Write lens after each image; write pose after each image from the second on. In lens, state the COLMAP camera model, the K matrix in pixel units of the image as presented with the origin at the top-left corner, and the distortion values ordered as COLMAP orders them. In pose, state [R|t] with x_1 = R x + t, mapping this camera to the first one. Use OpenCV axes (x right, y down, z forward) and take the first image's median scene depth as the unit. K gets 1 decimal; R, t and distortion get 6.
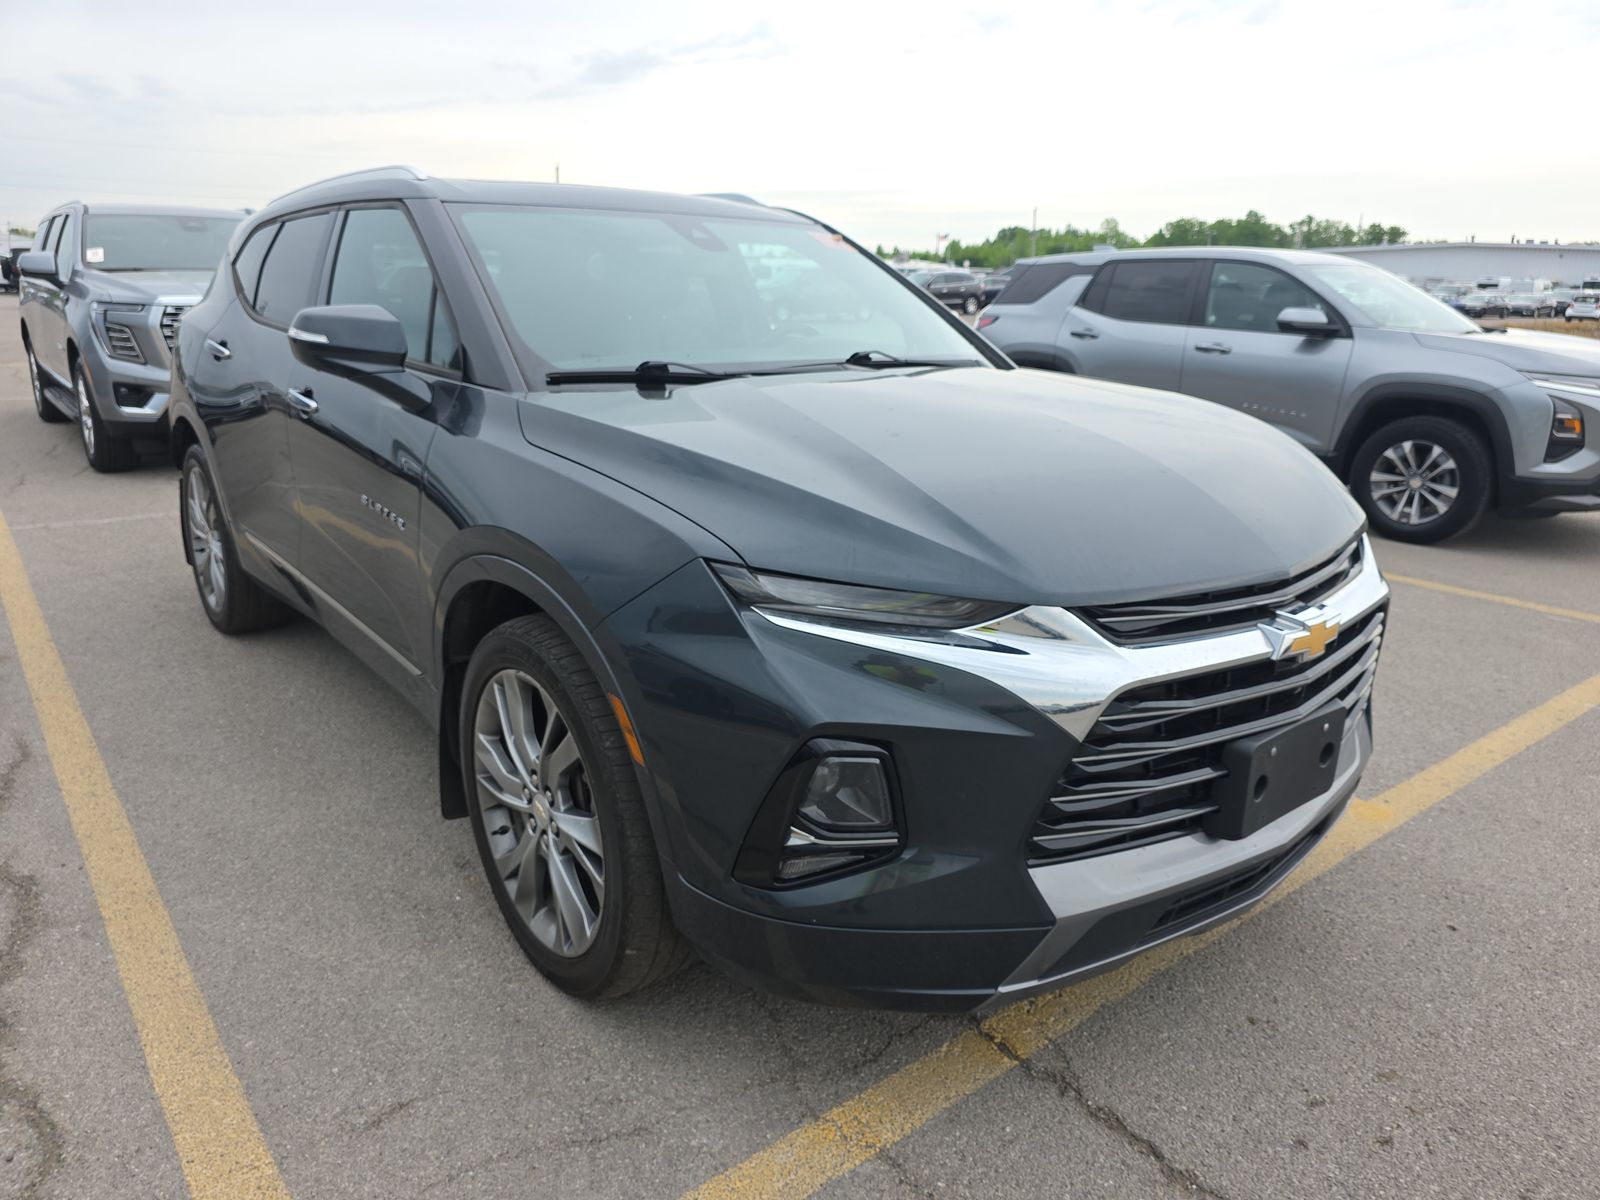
lens RADIAL K [[1075.0, 0, 802.0], [0, 1075.0, 599.3], [0, 0, 1]] dist [0.034227, -0.030198]
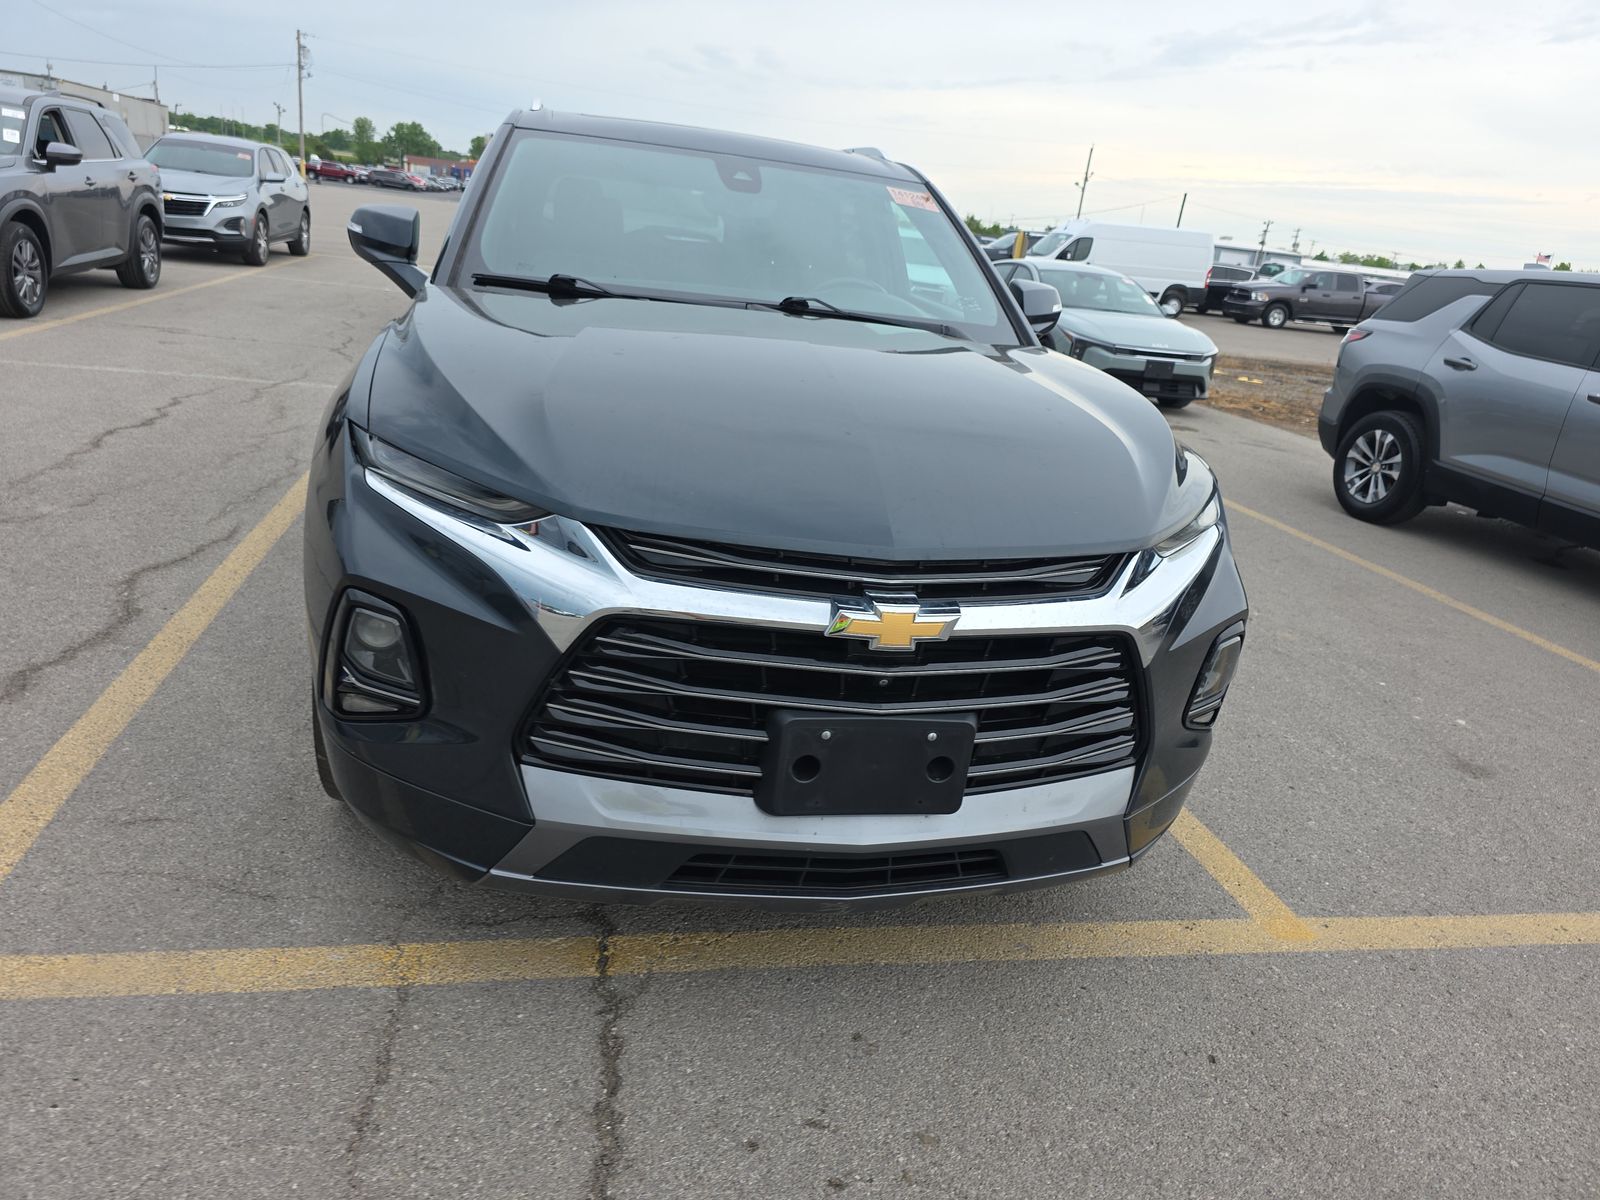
lens RADIAL K [[1075.0, 0, 791.2], [0, 1075.0, 589.7], [0, 0, 1]] dist [0.034227, -0.030198]
pose [[0.889205, 0.223552, -0.399172, 0.584704], [-0.220844, 0.973844, 0.053435, -0.019633], [0.400677, 0.040639, 0.915318, 0.103286]]
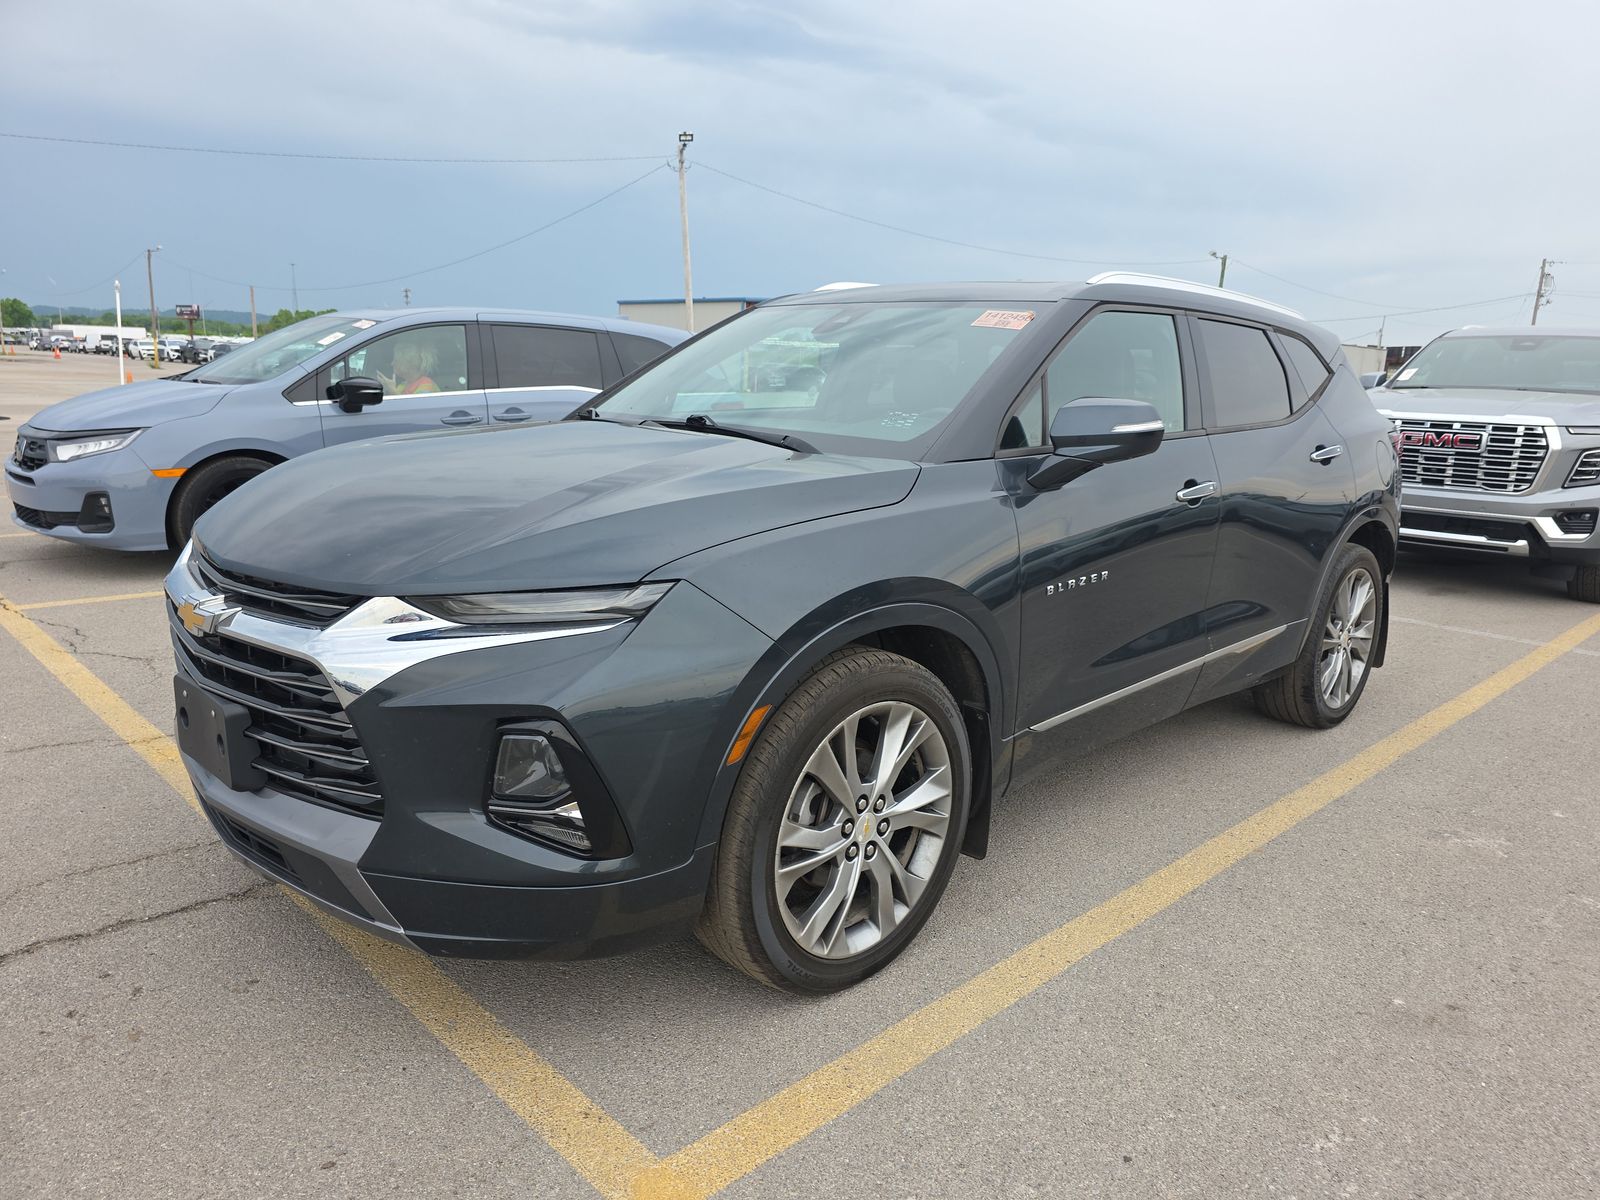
lens RADIAL K [[1075.0, 0, 809.5], [0, 1075.0, 606.4], [0, 0, 1]] dist [0.034227, -0.030198]
pose [[0.122135, 0.199567, -0.972243, 1.339930], [-0.310334, 0.938139, 0.153582, -0.287658], [0.942749, 0.282962, 0.176512, 1.111060]]
